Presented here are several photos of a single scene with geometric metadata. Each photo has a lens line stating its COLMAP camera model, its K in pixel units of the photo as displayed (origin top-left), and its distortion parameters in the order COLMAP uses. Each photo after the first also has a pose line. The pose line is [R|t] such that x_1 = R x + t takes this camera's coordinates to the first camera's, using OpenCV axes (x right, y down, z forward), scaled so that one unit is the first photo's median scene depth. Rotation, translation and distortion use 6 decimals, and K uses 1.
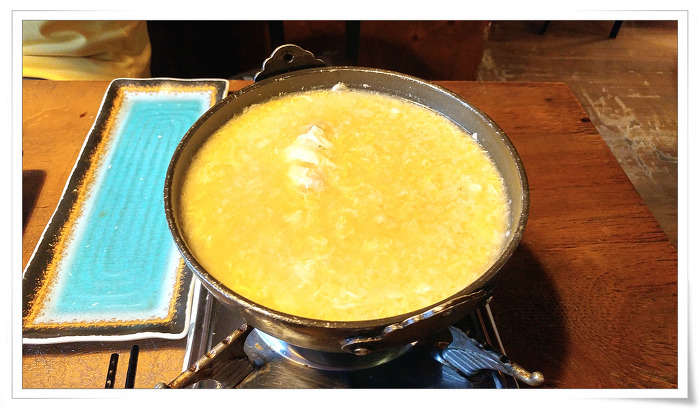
lens RADIAL K [[479.8, 0, 350.0], [0, 479.8, 204.5], [0, 0, 1]] dist [-0.004304, 0.002006]
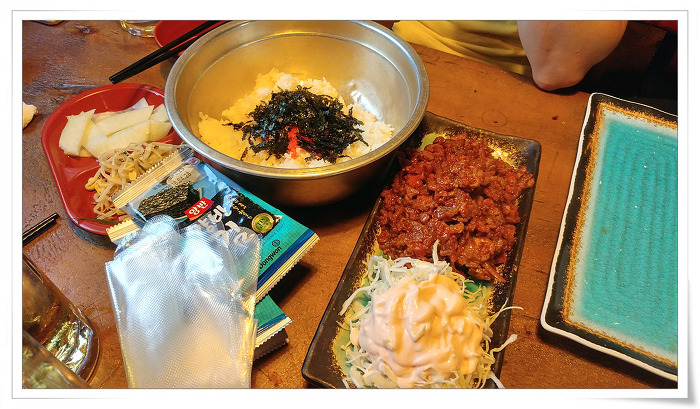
lens RADIAL K [[479.8, 0, 350.0], [0, 479.8, 204.5], [0, 0, 1]] dist [-0.004304, 0.002006]
pose [[0.877552, 0.358097, -0.318855, -0.602041], [-0.352178, 0.932662, 0.078183, 0.068898], [0.325381, 0.043684, 0.944573, -0.125387]]
